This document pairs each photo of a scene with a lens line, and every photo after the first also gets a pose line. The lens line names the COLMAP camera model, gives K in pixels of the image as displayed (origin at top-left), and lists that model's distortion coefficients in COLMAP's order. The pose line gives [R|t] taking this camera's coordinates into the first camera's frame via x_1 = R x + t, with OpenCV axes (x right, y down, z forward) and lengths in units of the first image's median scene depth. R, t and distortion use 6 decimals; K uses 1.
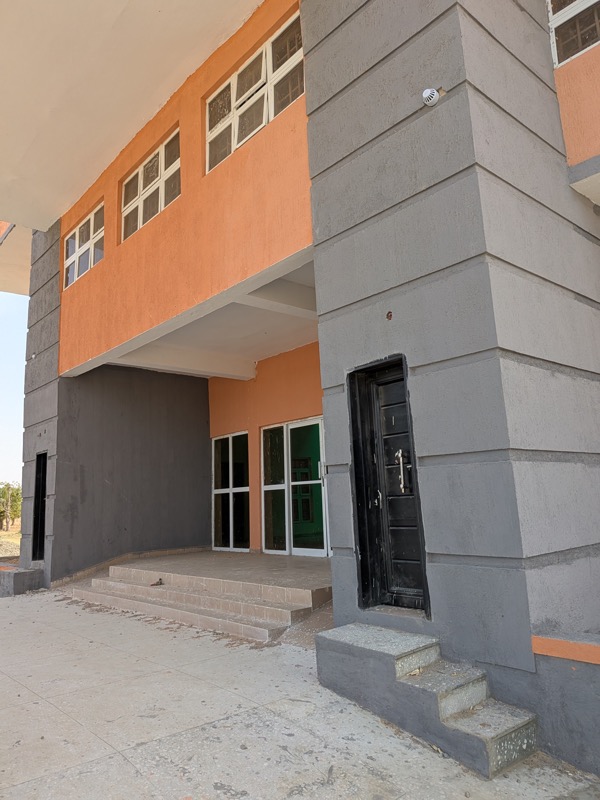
lens RADIAL K [[573.8, 0, 295.6], [0, 573.8, 396.0], [0, 0, 1]] dist [0.055013, -0.087112]
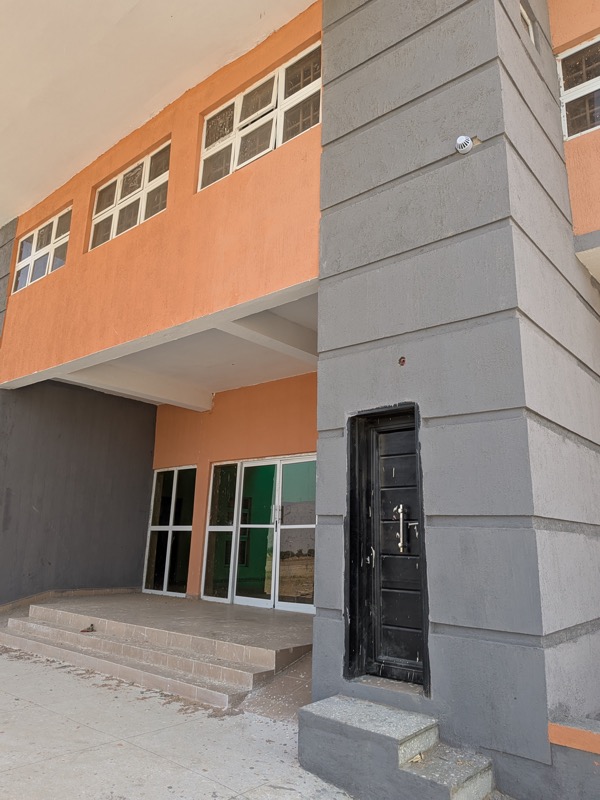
lens RADIAL K [[578.2, 0, 300.0], [0, 578.2, 400.0], [0, 0, 1]] dist [0.047836, -0.082689]
pose [[0.986632, 0.102789, 0.126461, -0.098161], [-0.094974, 0.993265, -0.066364, 0.002238], [-0.132430, 0.053467, 0.989749, 0.072330]]
